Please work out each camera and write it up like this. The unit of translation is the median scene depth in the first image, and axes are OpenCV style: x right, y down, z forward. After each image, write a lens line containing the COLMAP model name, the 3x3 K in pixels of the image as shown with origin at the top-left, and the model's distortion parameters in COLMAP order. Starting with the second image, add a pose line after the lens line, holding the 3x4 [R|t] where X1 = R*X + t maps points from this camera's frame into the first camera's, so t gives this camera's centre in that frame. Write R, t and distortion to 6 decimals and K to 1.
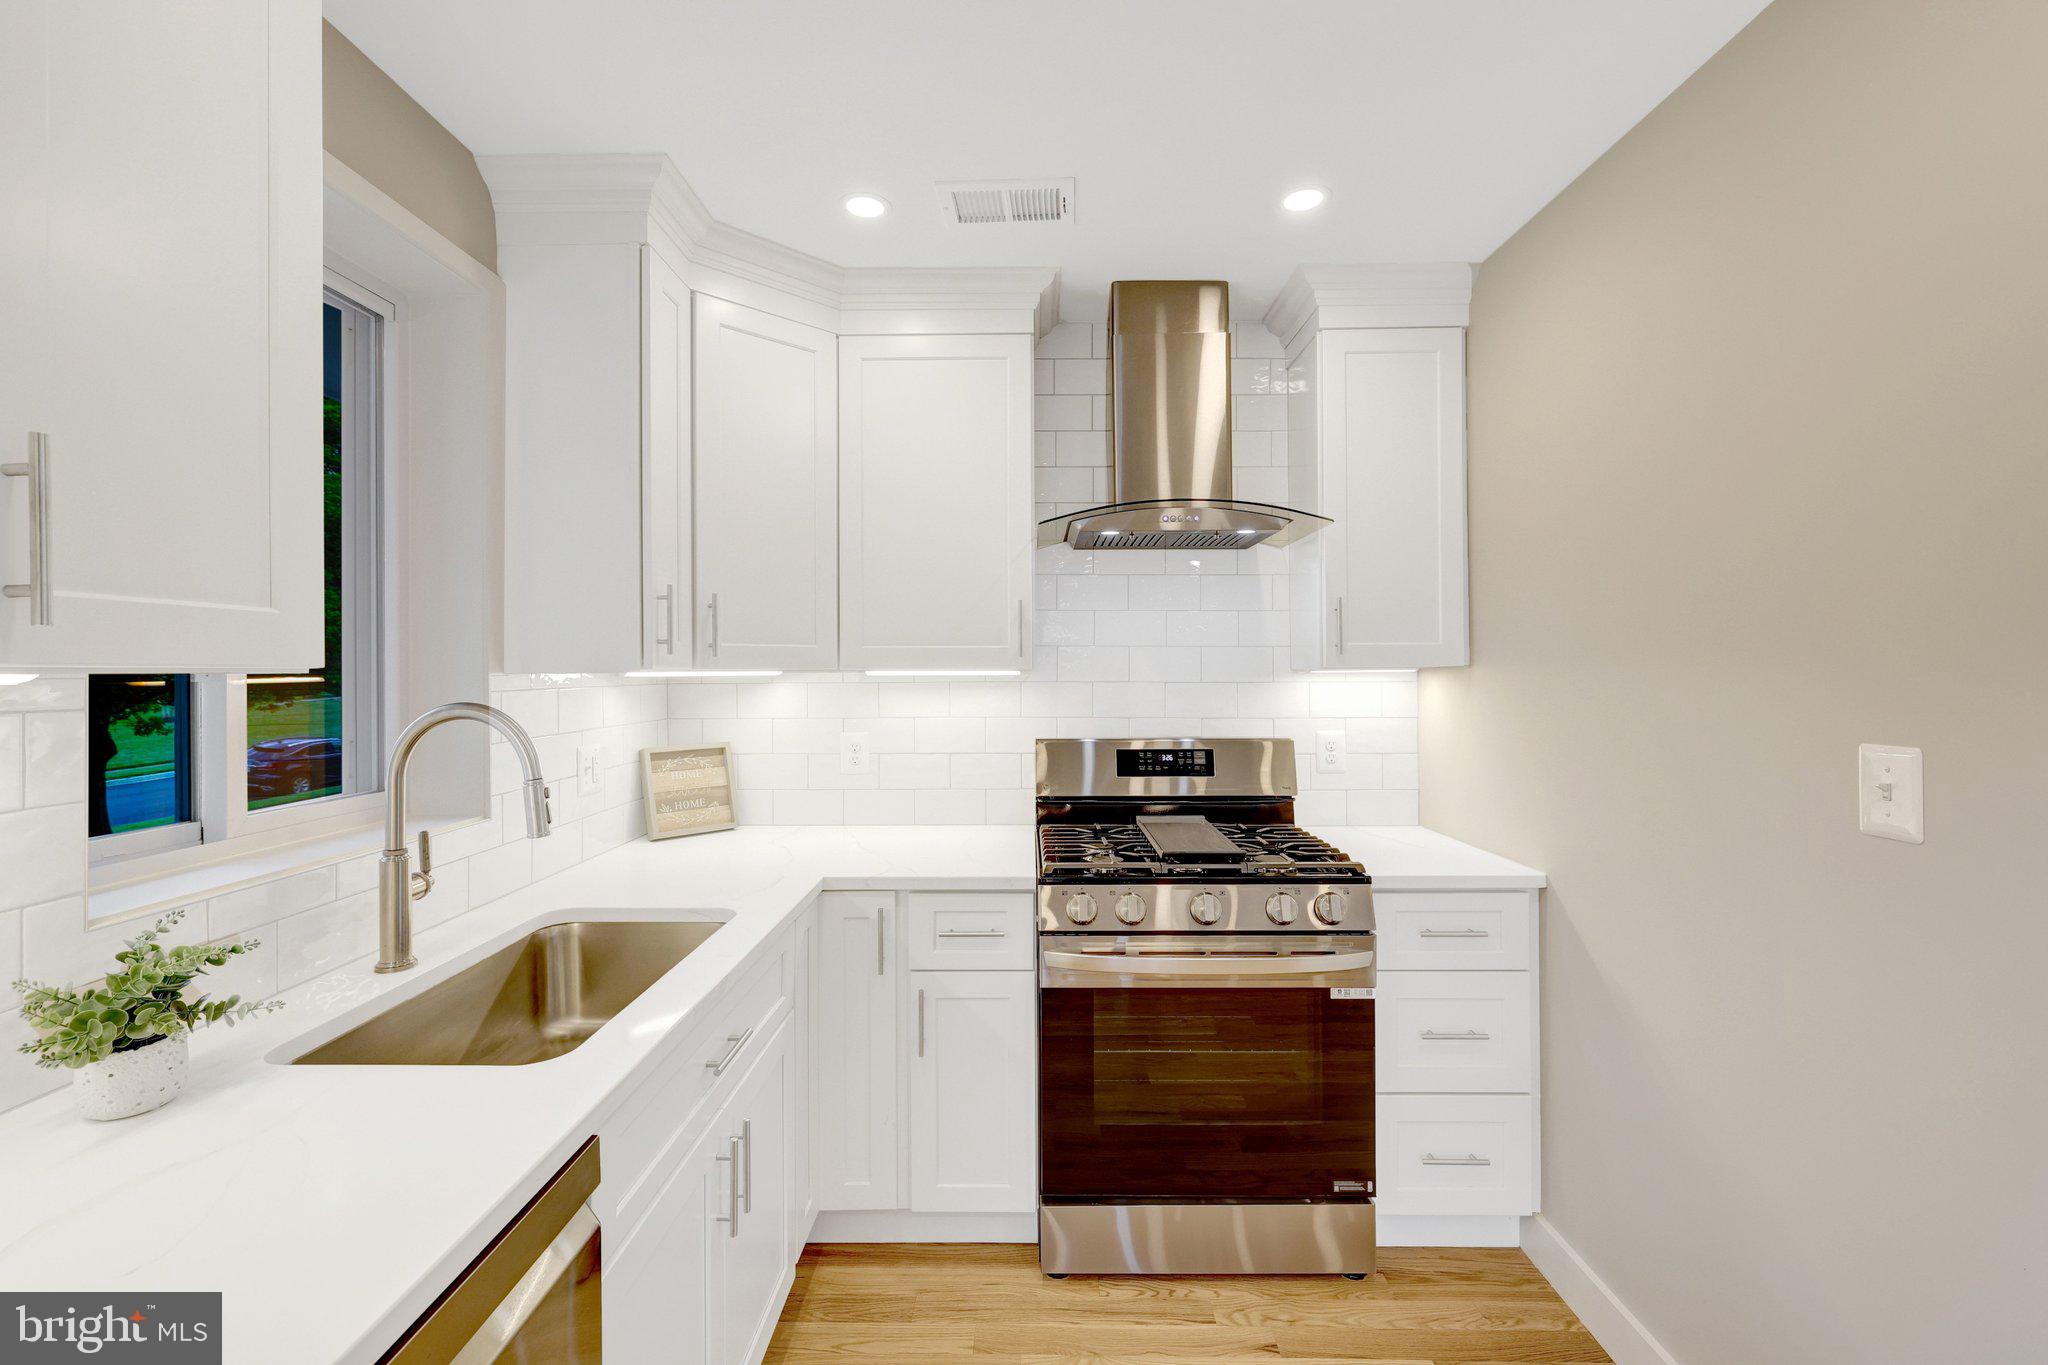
lens RADIAL K [[865.9, 0, 1016.8], [0, 865.9, 670.6], [0, 0, 1]] dist [-0.001198, 0.000014]
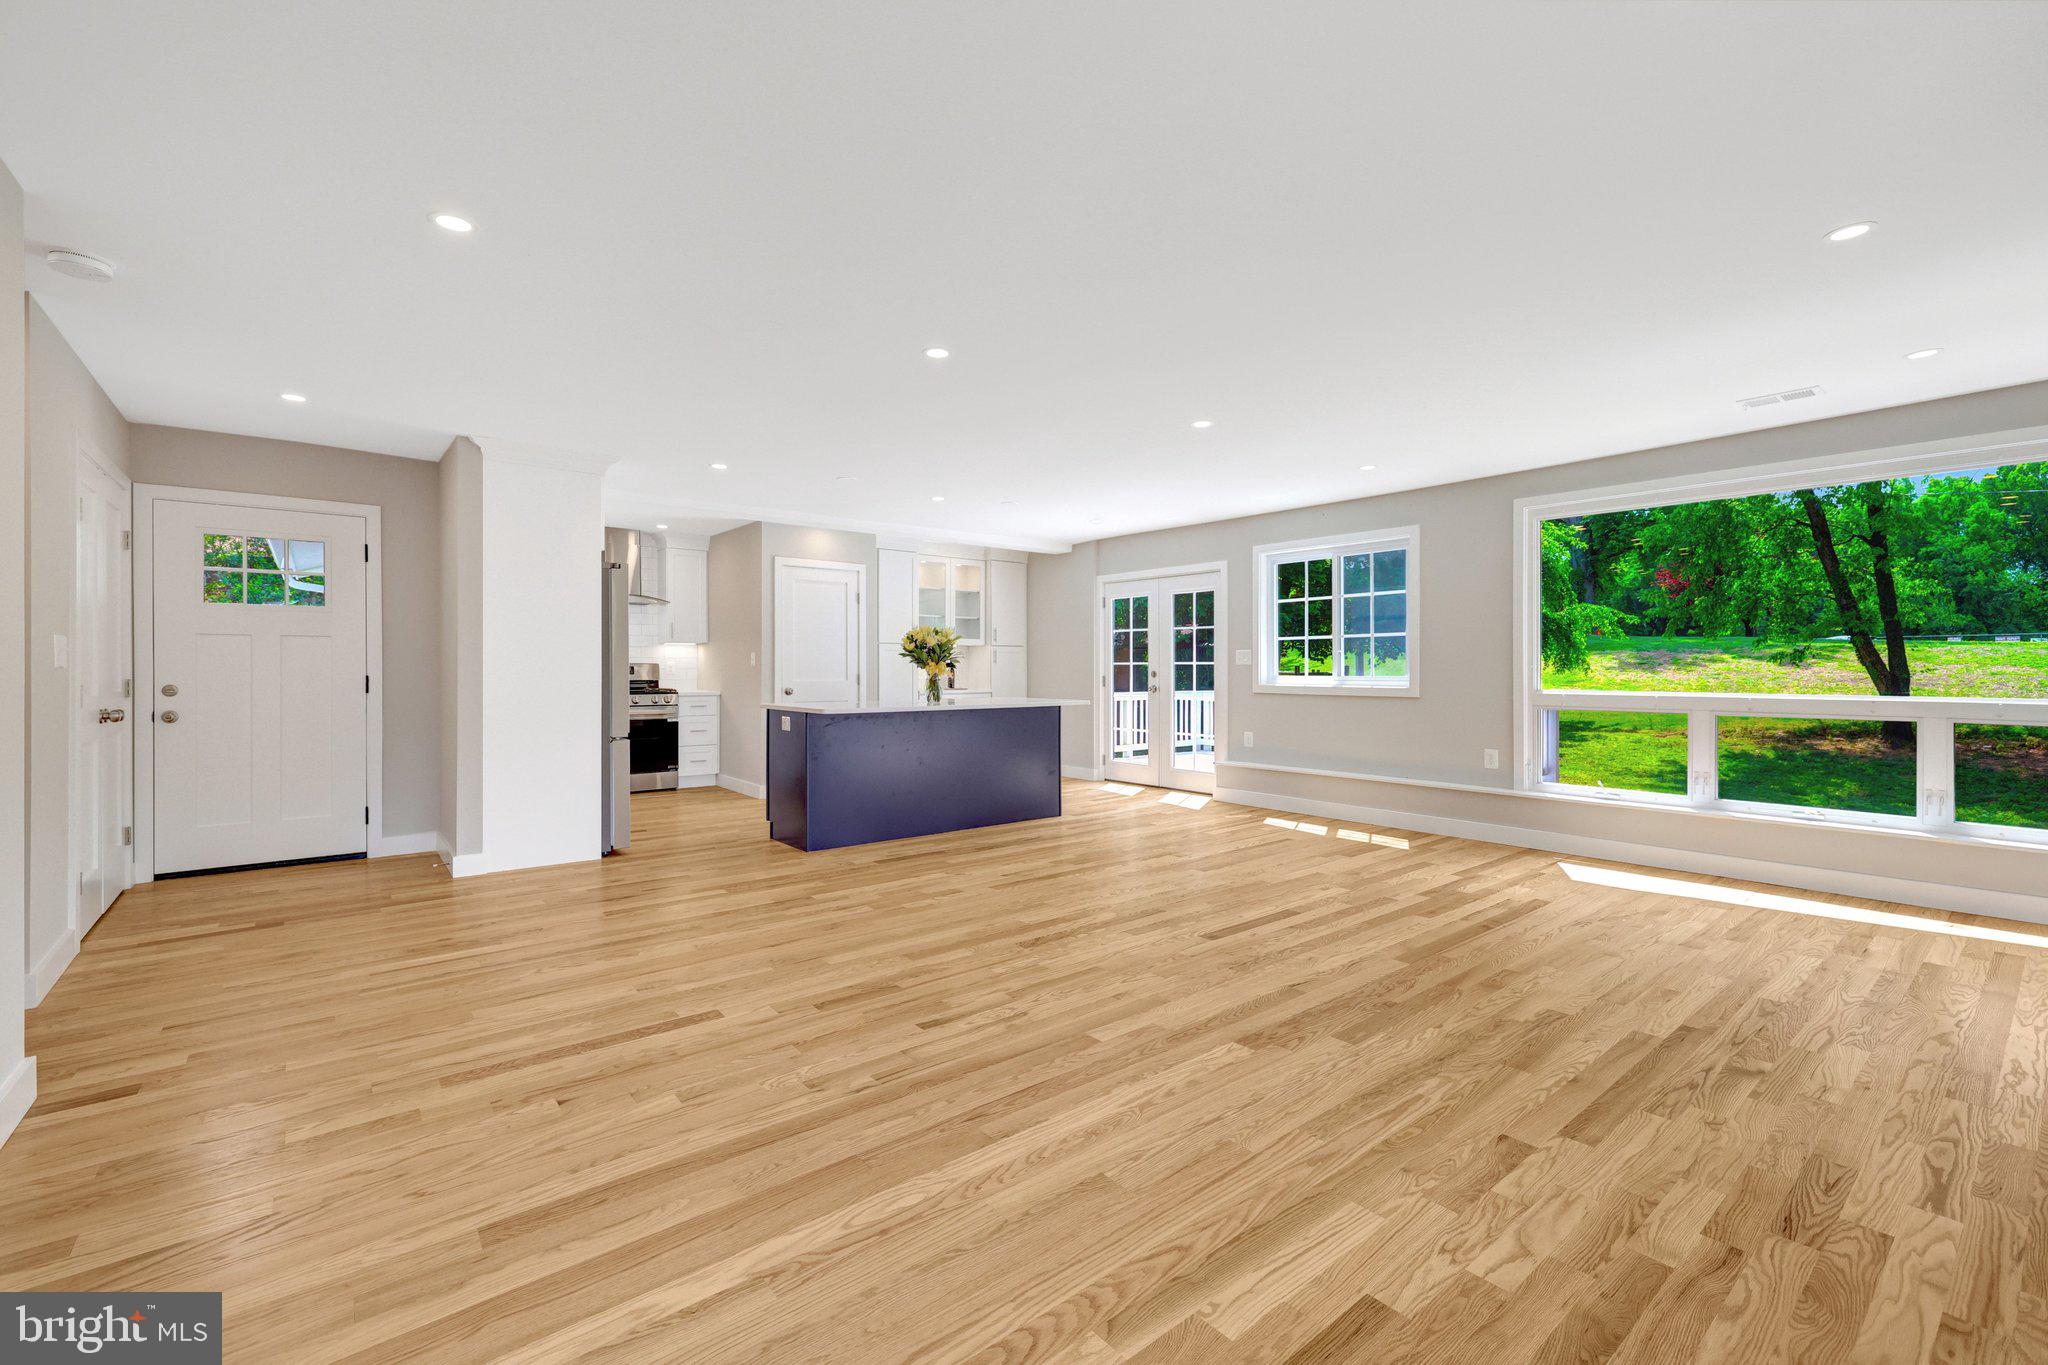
lens RADIAL K [[865.9, 0, 1016.8], [0, 865.9, 670.6], [0, 0, 1]] dist [-0.001198, 0.000014]
pose [[0.768694, 0.005745, 0.639591, -0.968785], [-0.004710, 0.999983, -0.003322, 0.138151], [-0.639600, -0.000459, 0.768708, -3.141442]]
